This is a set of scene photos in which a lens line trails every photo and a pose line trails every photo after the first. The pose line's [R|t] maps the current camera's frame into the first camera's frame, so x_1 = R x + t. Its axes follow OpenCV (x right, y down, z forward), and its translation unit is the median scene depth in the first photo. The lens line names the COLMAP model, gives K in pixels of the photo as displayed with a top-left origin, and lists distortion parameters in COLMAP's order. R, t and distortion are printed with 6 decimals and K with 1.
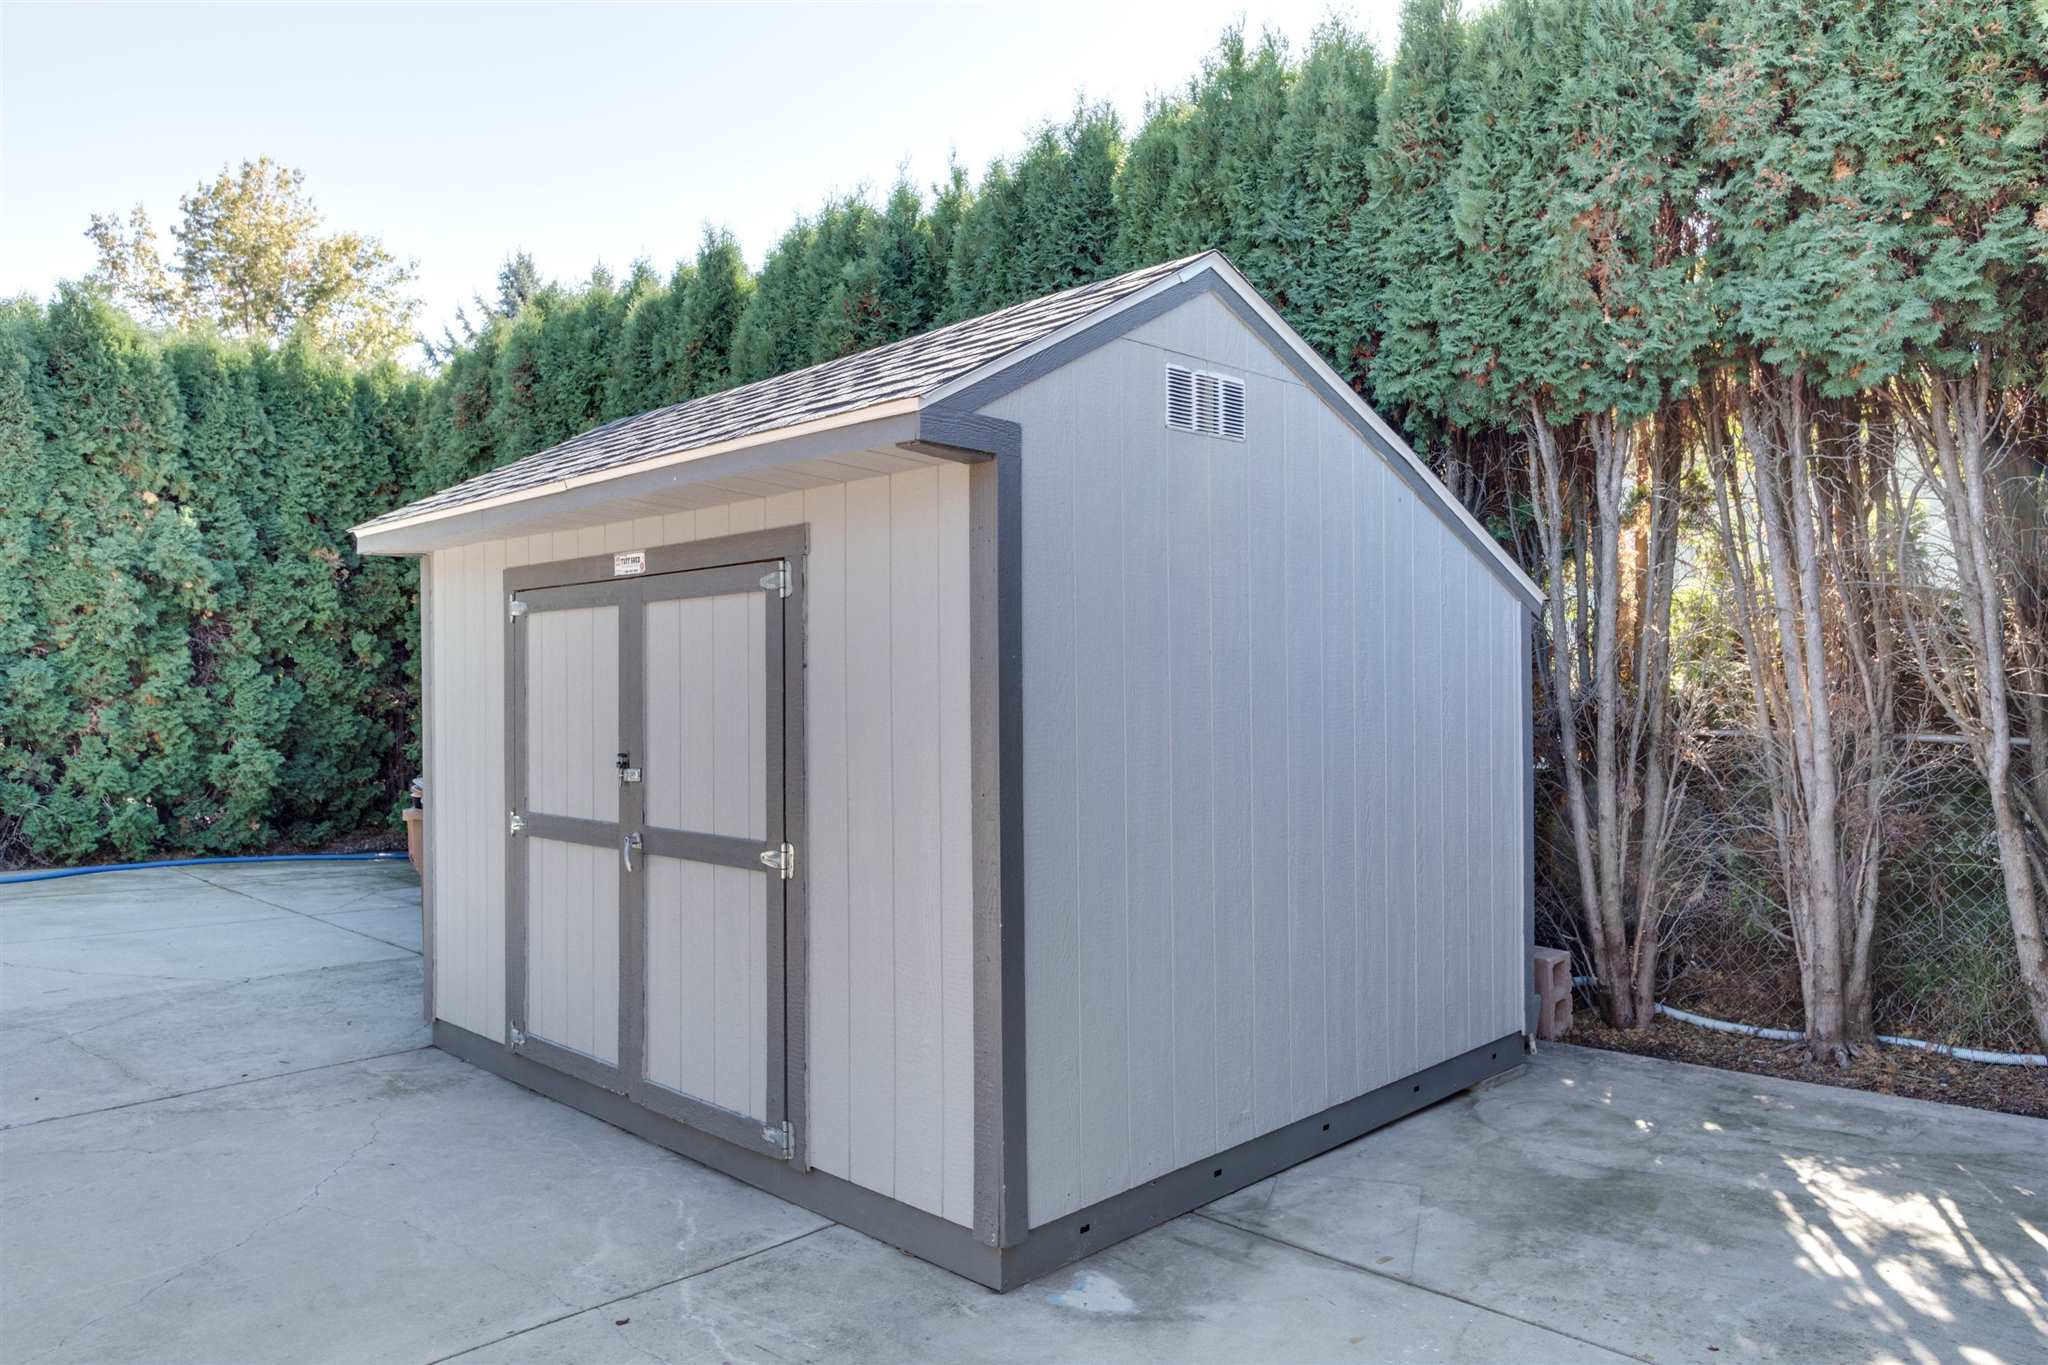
lens RADIAL K [[1358.3, 0, 1023.3], [0, 1358.3, 689.0], [0, 0, 1]] dist [-0.002199, -0.001852]
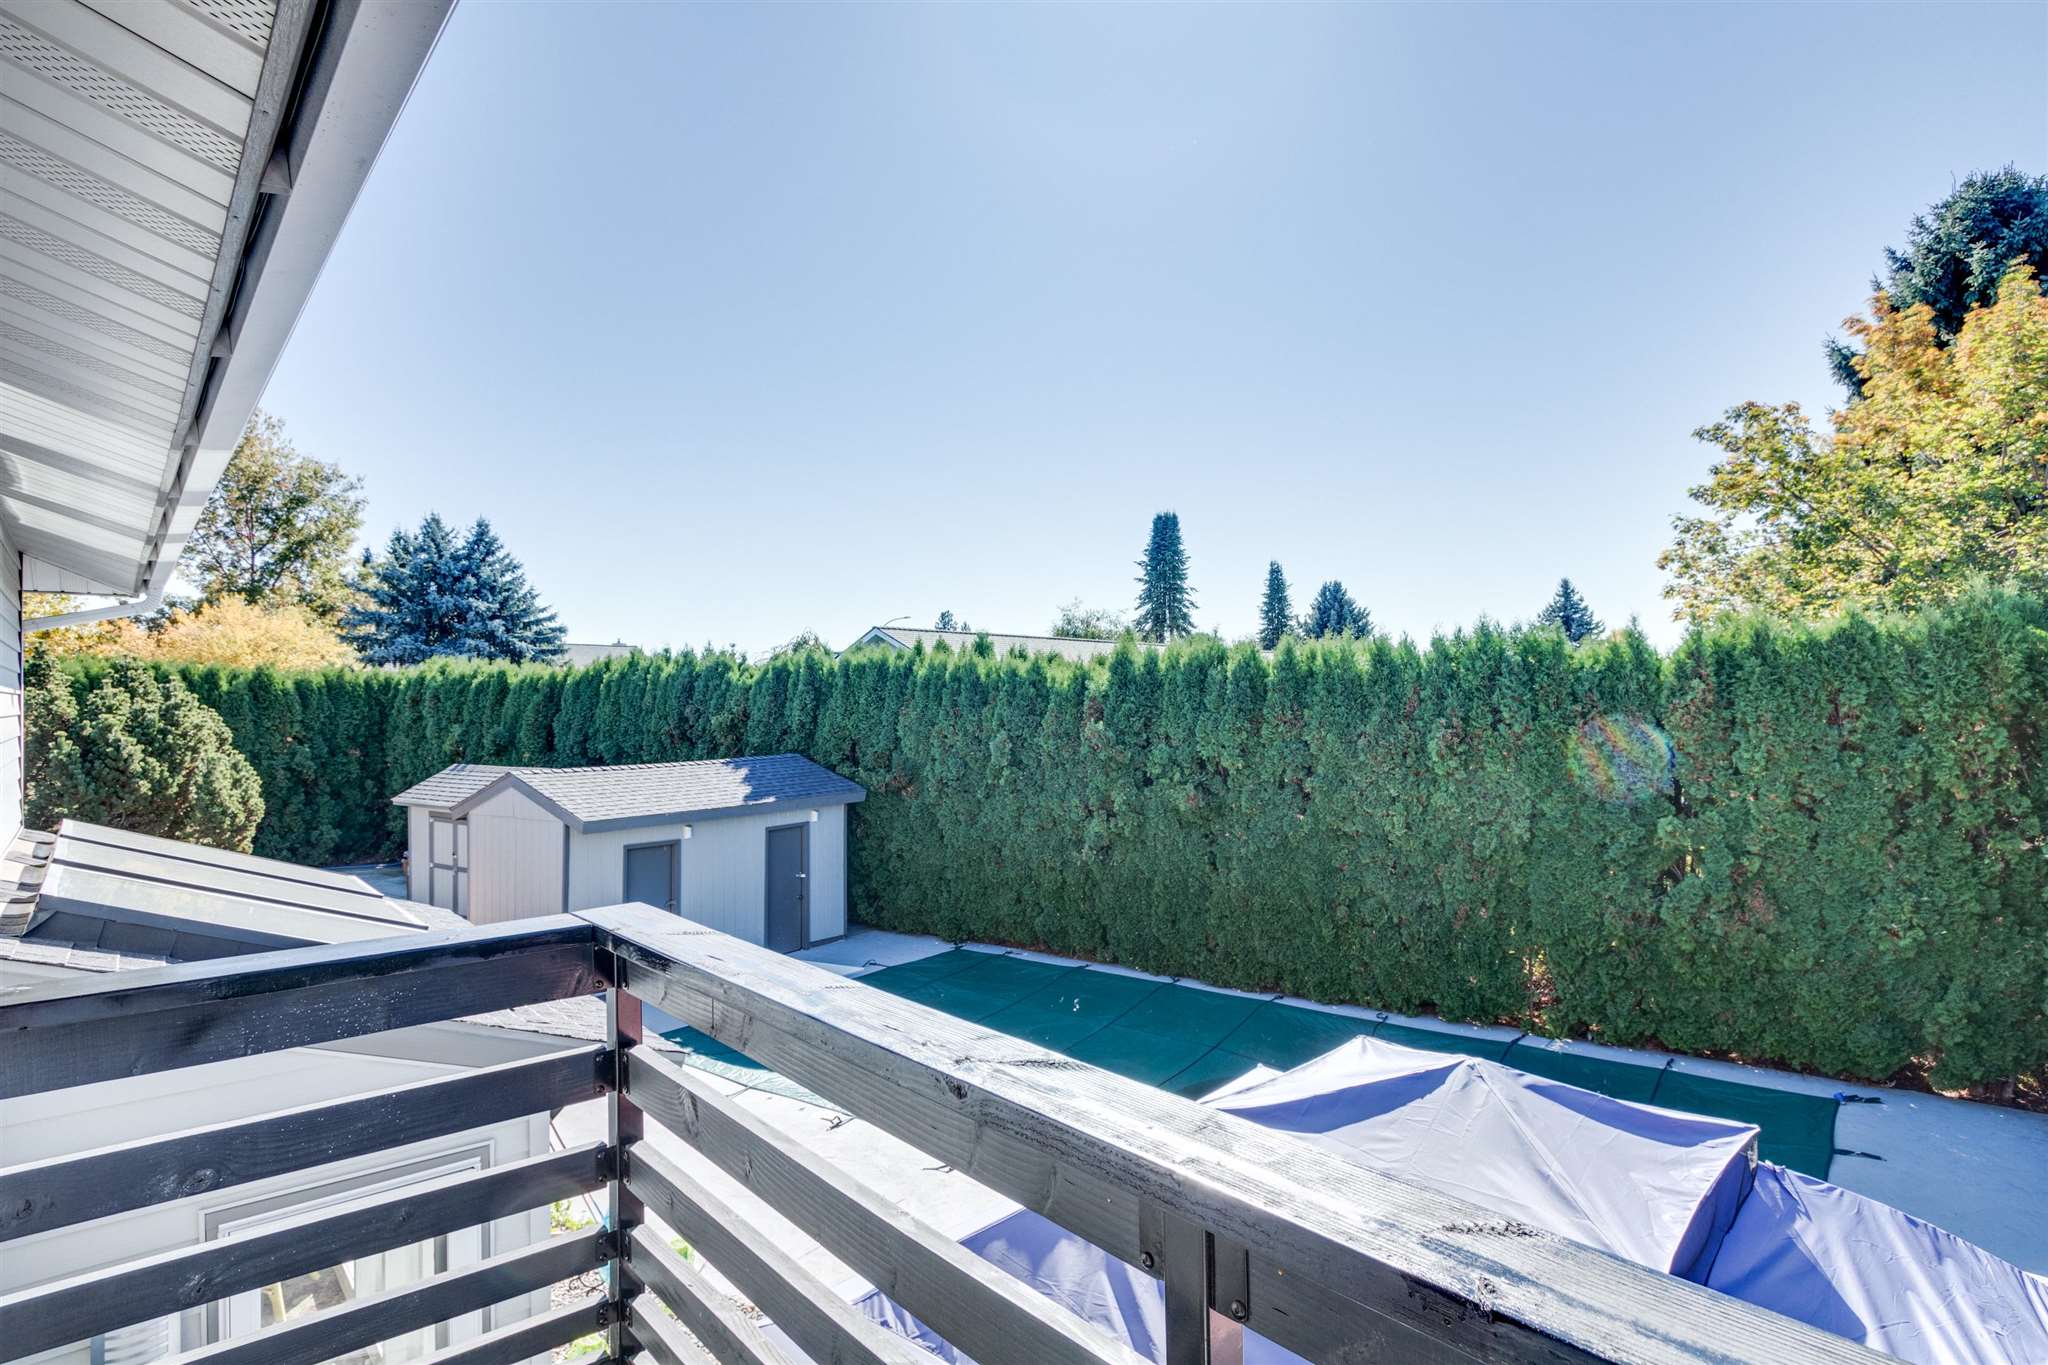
lens RADIAL K [[1135.0, 0, 1028.3], [0, 1135.0, 691.5], [0, 0, 1]] dist [0.023658, -0.000297]
pose [[0.992197, -0.002390, 0.124654, 0.547224], [0.002617, 0.999995, -0.001653, -0.225266], [-0.124650, 0.001967, 0.992199, -1.472471]]
